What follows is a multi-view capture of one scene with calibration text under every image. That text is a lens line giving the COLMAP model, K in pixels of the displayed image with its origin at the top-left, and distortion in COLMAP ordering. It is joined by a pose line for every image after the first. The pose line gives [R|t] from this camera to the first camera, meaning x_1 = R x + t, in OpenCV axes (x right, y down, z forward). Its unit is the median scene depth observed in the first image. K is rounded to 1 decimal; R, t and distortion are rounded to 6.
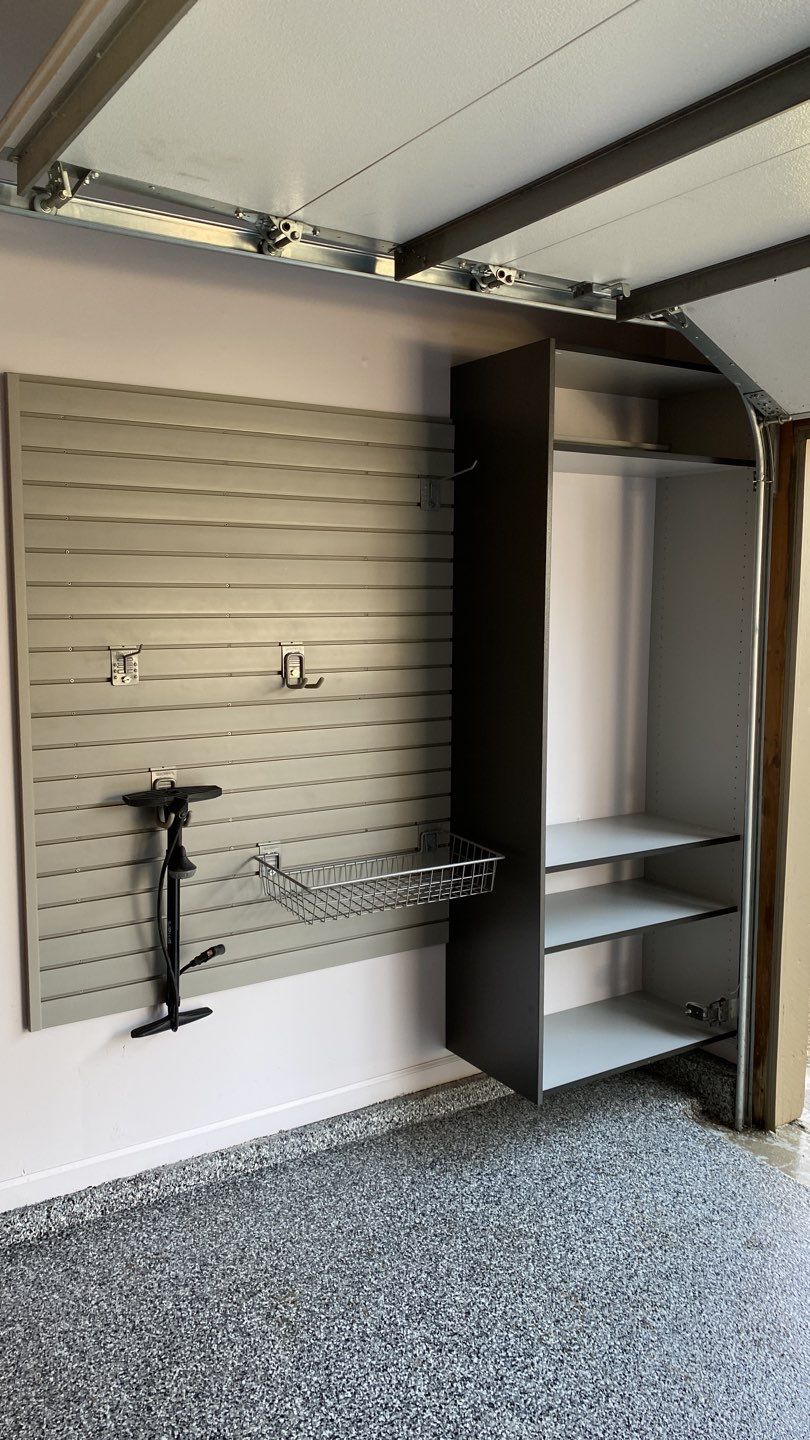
lens RADIAL K [[1101.8, 0, 404.1], [0, 1101.8, 709.0], [0, 0, 1]] dist [0.009489, -0.073779]
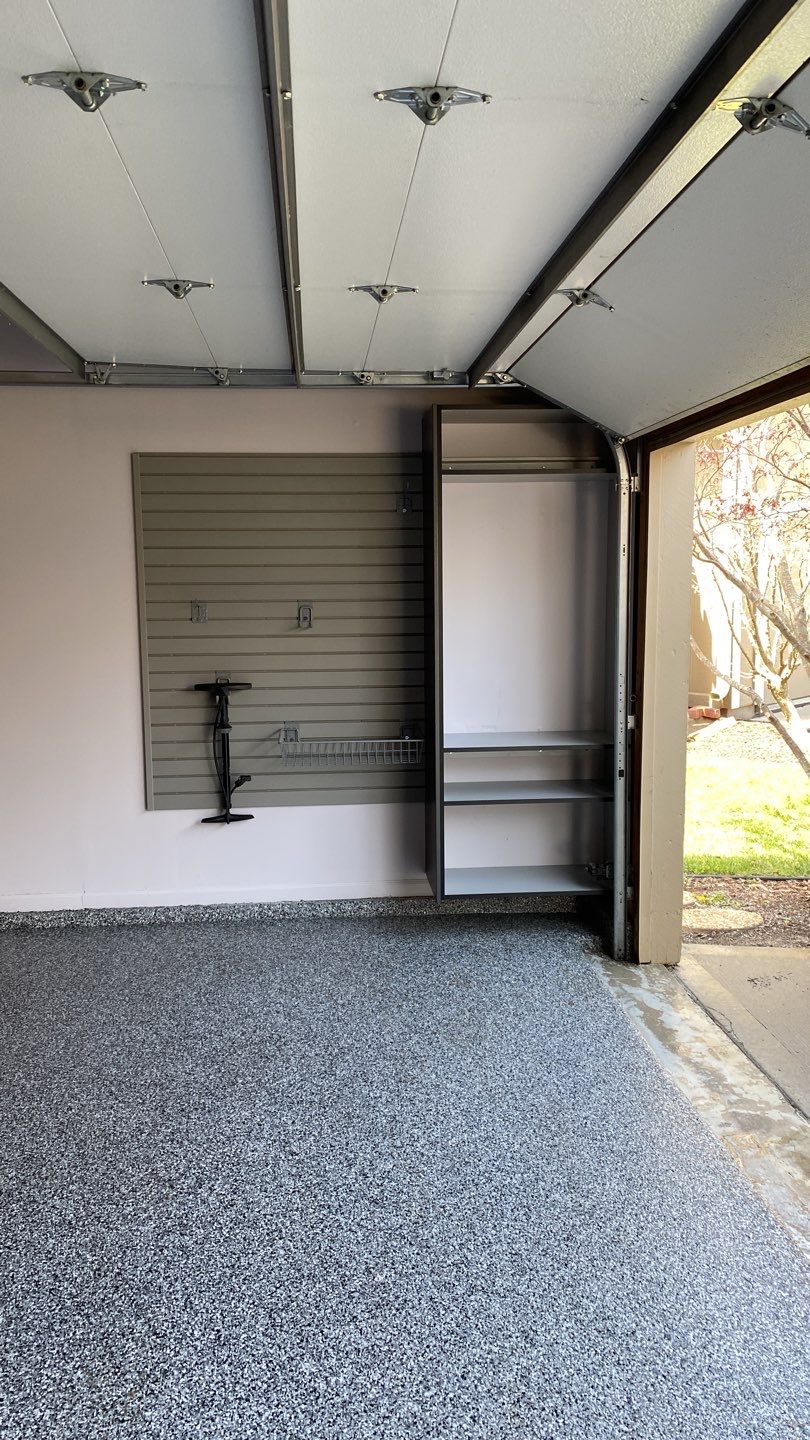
lens RADIAL K [[1112.0, 0, 405.0], [0, 1112.0, 720.0], [0, 0, 1]] dist [0.064562, -0.088994]
pose [[0.882378, 0.051635, -0.467700, 0.839614], [-0.039013, 0.998567, 0.036641, 0.052954], [0.468922, -0.014085, 0.883127, -0.411353]]
